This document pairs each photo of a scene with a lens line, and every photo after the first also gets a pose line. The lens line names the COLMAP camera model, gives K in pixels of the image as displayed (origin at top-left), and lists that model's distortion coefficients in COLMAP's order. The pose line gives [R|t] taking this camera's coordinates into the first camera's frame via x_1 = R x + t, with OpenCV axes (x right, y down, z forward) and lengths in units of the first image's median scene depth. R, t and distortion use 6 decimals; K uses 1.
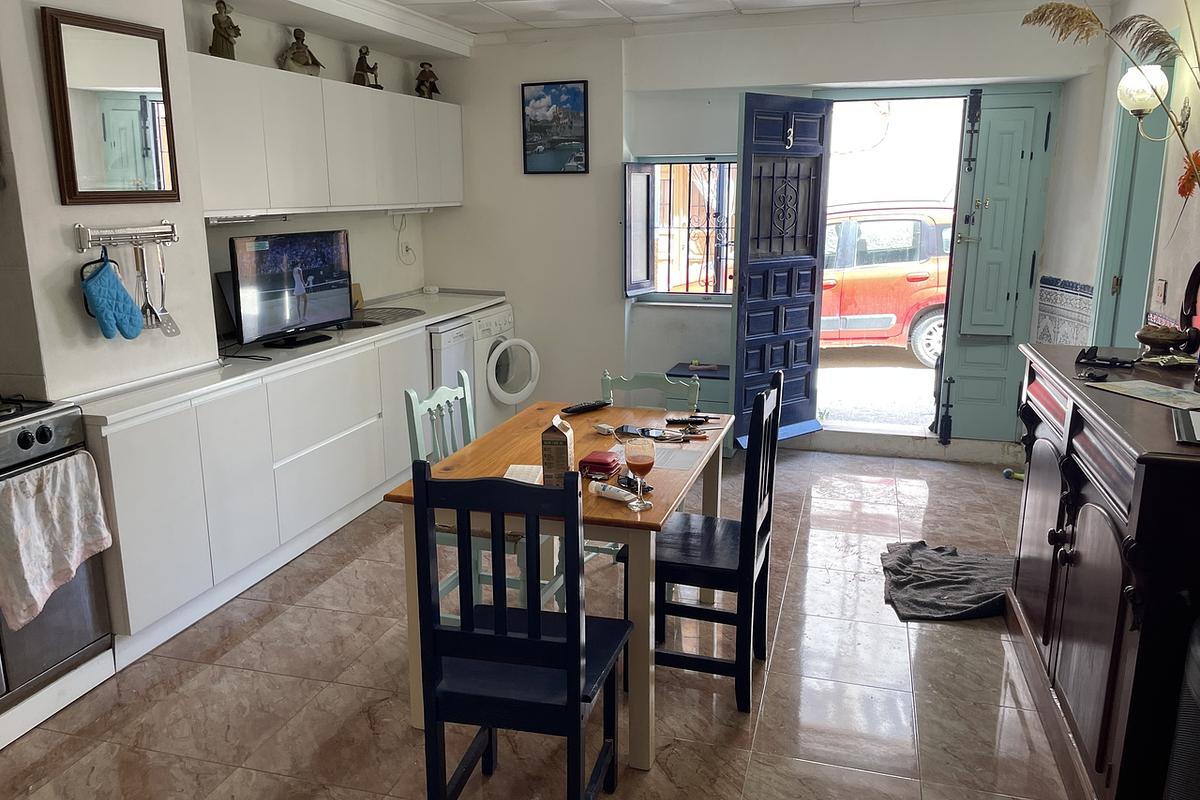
lens RADIAL K [[907.3, 0, 599.4], [0, 907.3, 399.0], [0, 0, 1]] dist [0.056961, -0.071845]
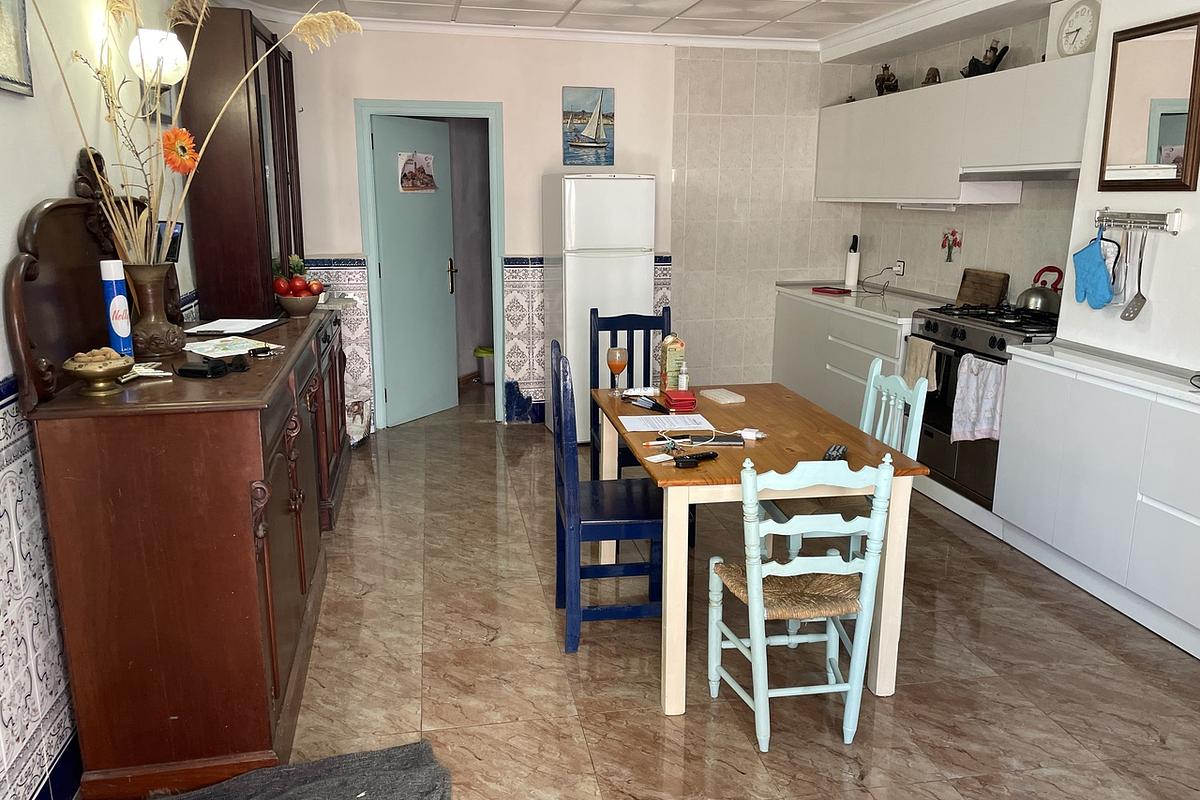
lens RADIAL K [[907.3, 0, 599.2], [0, 907.3, 397.7], [0, 0, 1]] dist [0.056961, -0.071845]
pose [[-0.893239, 0.096500, -0.439103, 0.483627], [-0.107434, 0.902580, 0.416903, -0.326810], [0.436556, 0.419568, -0.795852, 1.457637]]
